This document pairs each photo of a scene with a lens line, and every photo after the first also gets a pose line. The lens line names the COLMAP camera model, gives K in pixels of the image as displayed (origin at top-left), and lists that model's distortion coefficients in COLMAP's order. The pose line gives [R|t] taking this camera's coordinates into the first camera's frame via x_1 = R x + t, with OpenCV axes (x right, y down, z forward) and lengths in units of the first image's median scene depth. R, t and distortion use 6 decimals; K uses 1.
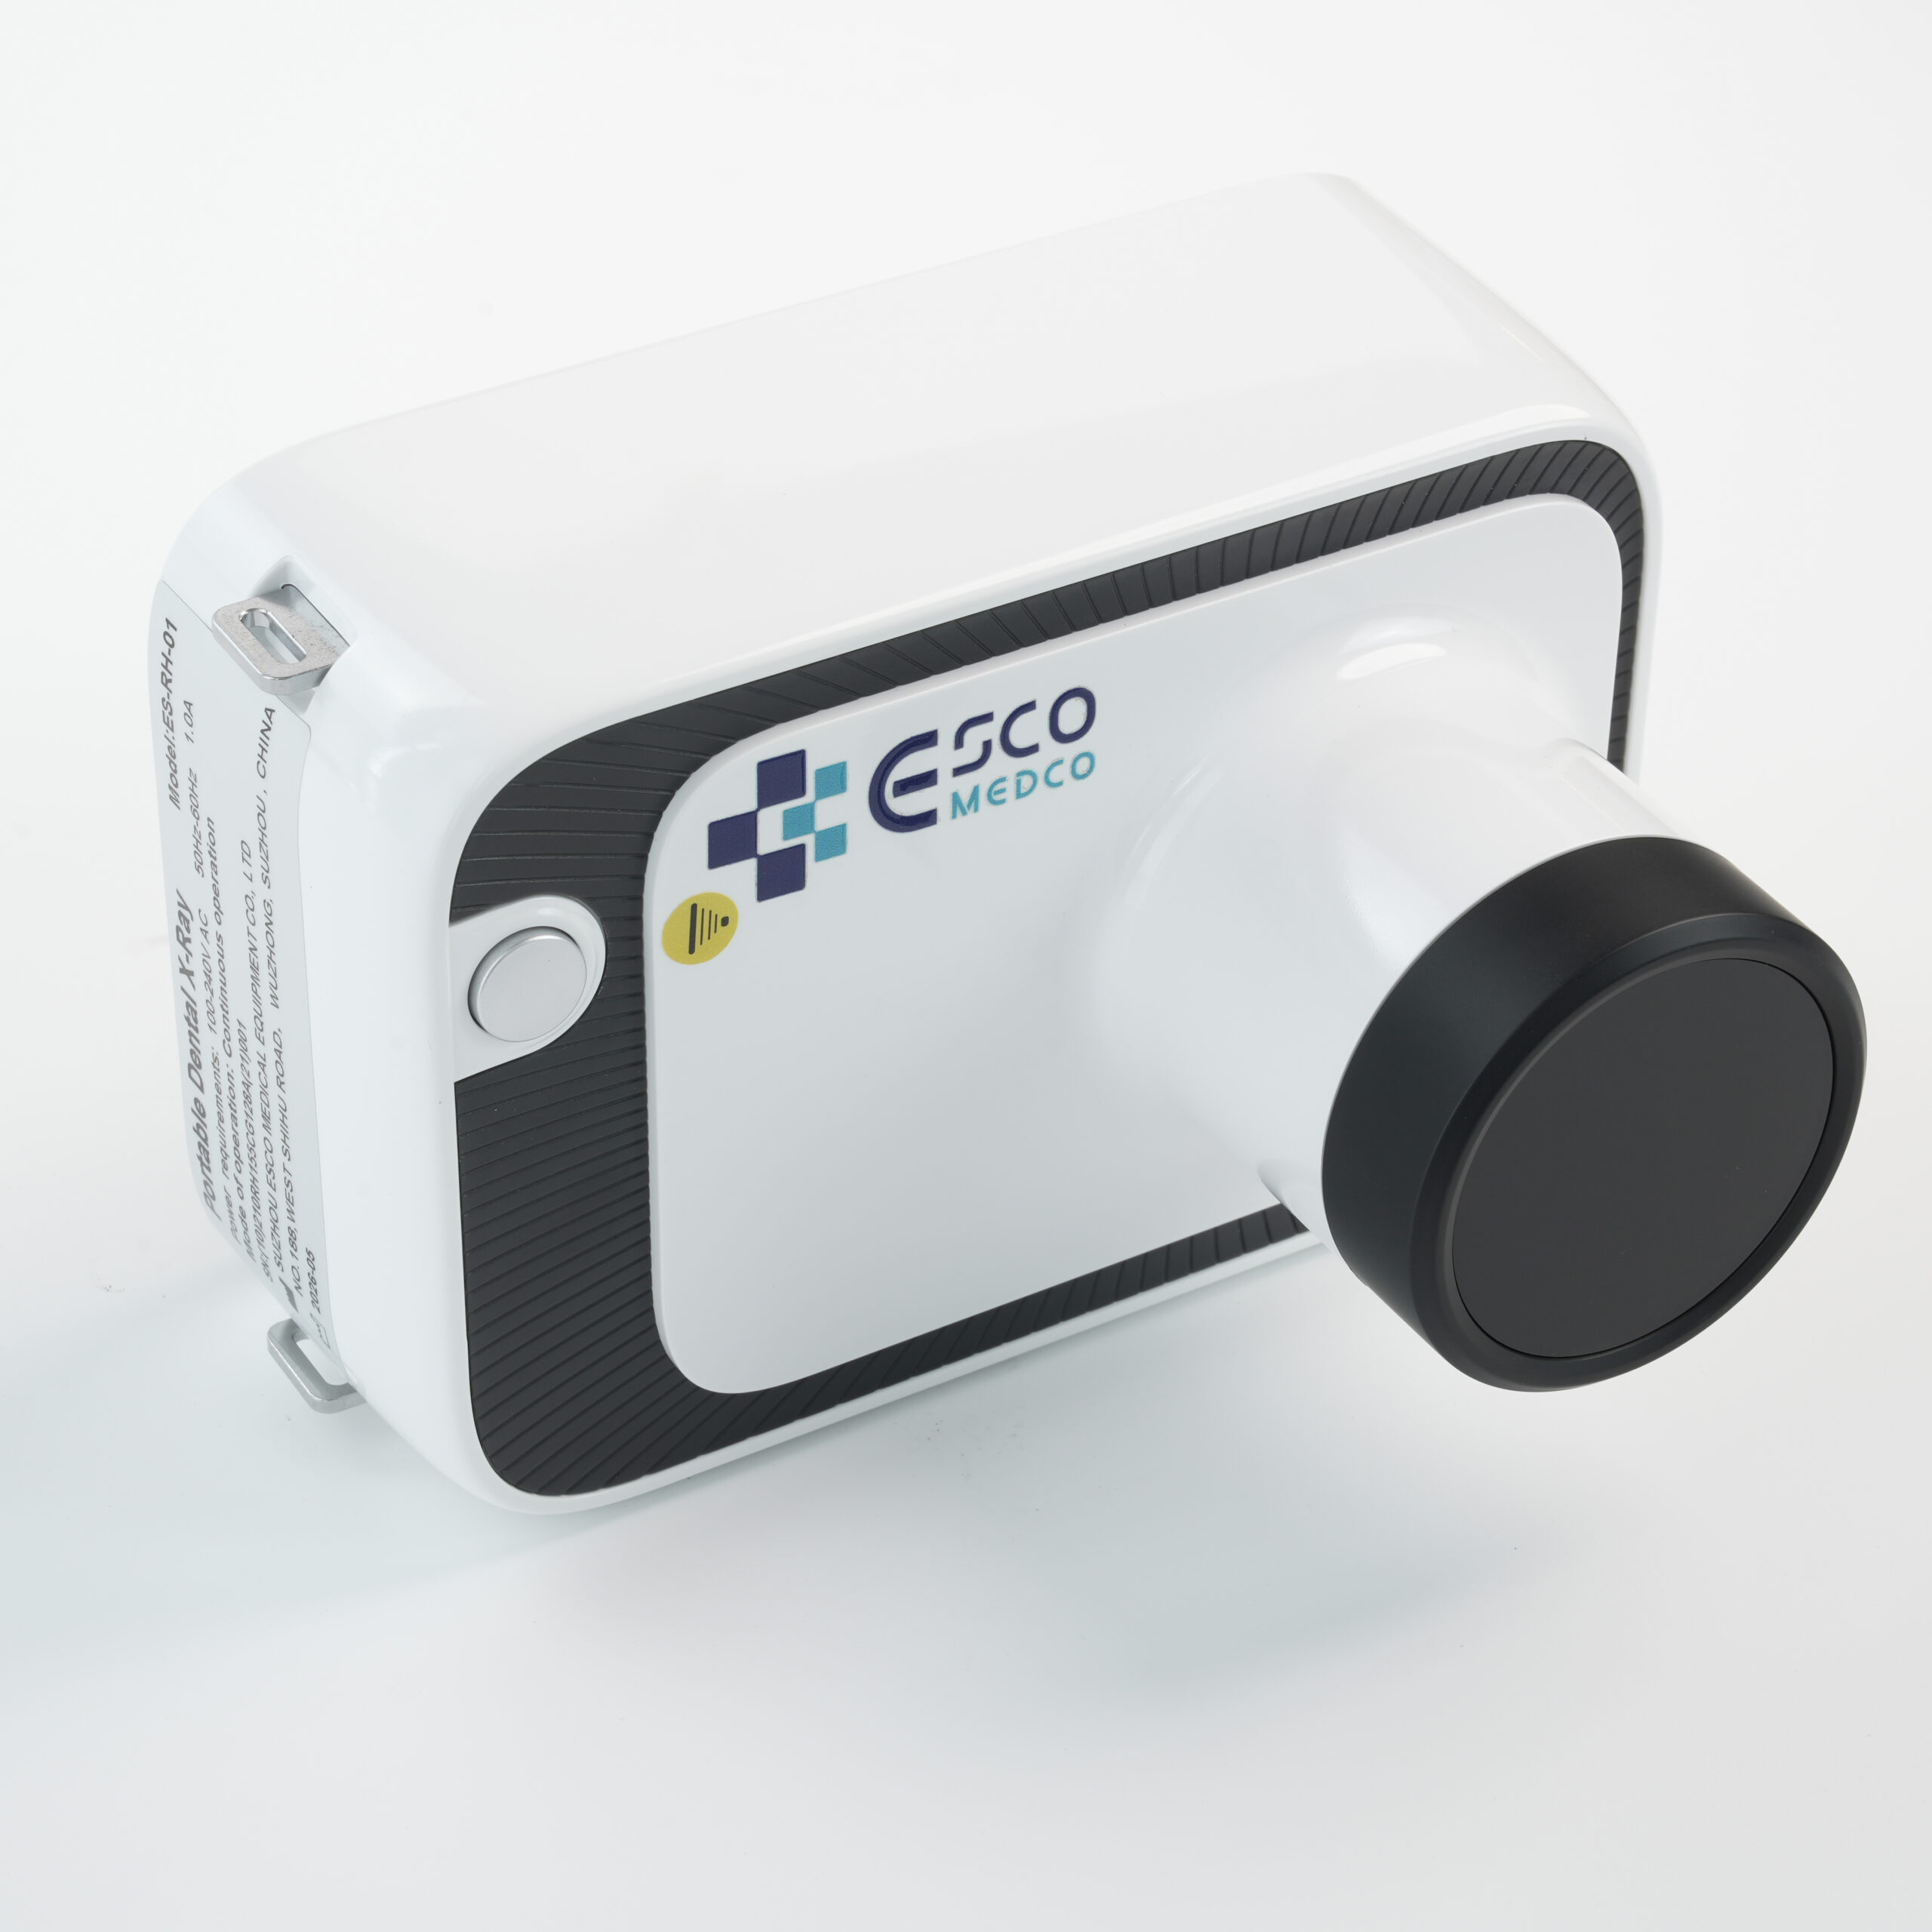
lens RADIAL K [[6017.2, 0, 967.5], [0, 6017.2, 962.6], [0, 0, 1]] dist [-0.000540, 0.000000]
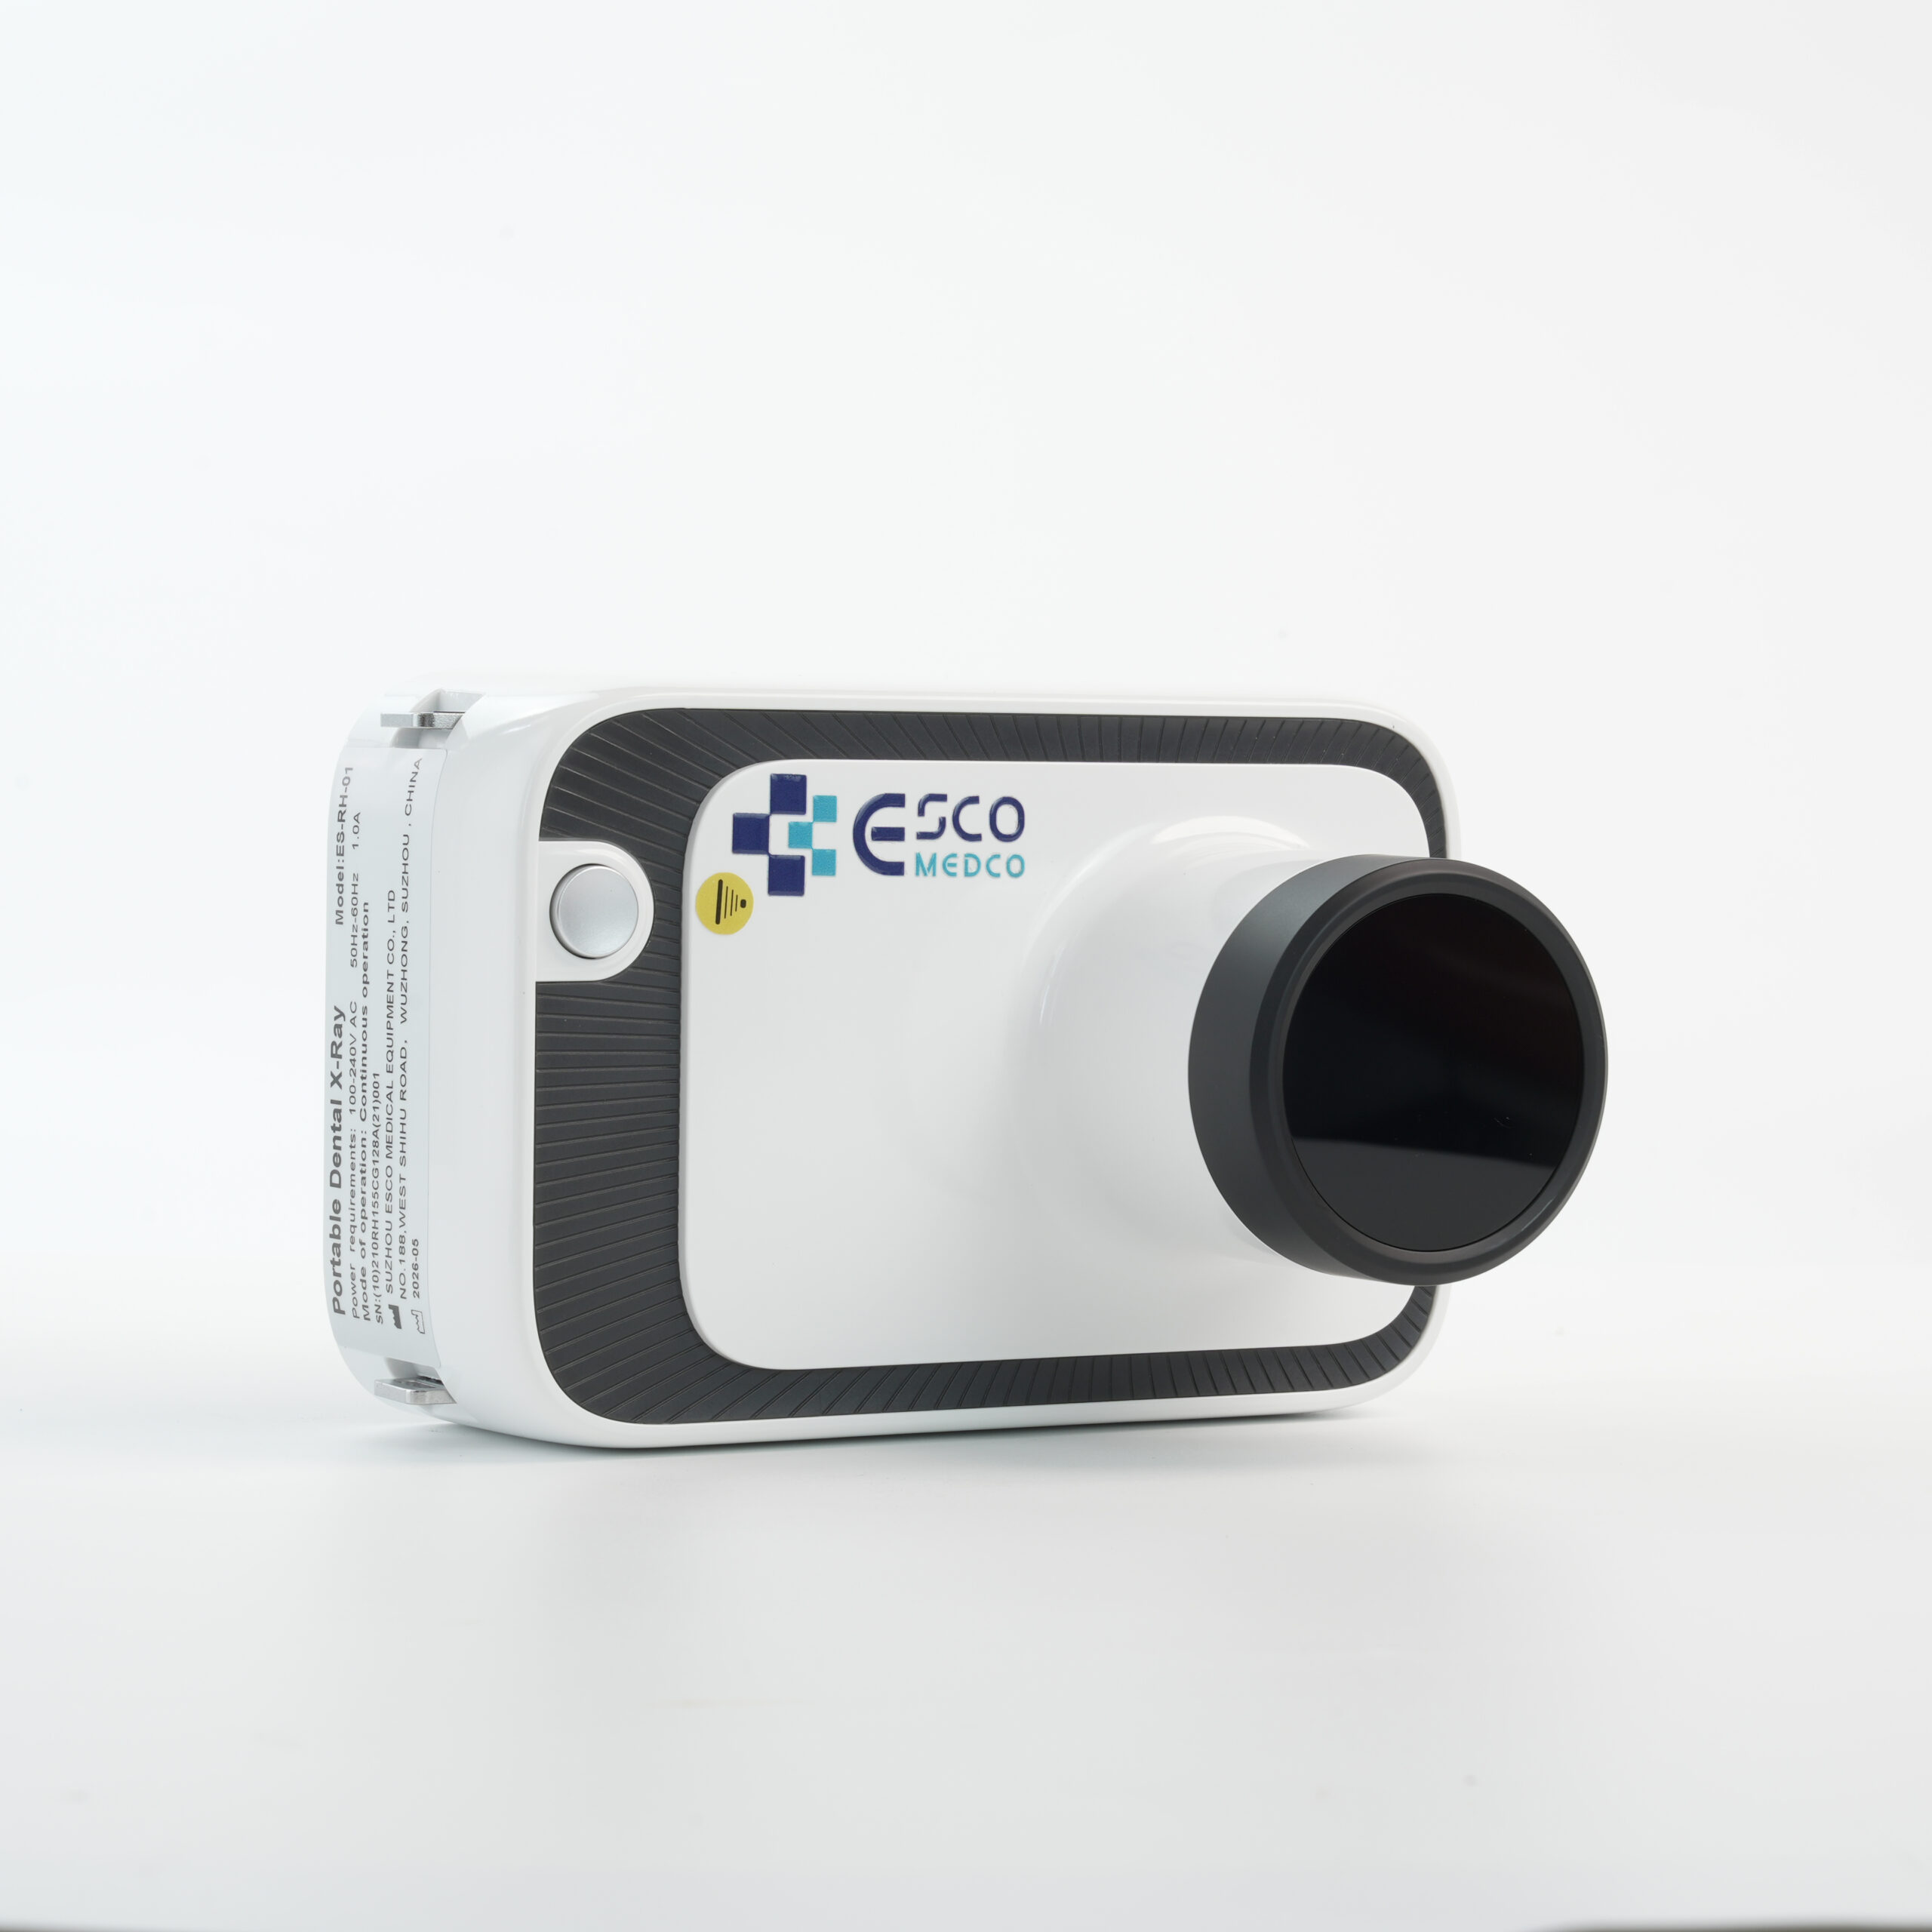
lens RADIAL K [[6017.2, 0, 968.4], [0, 6017.2, 961.2], [0, 0, 1]] dist [-0.000540, 0.000000]
pose [[0.999460, 0.006984, -0.032106, 0.052912], [-0.023156, 0.842969, -0.537463, 0.720130], [0.023311, 0.537916, 0.842676, -0.124755]]
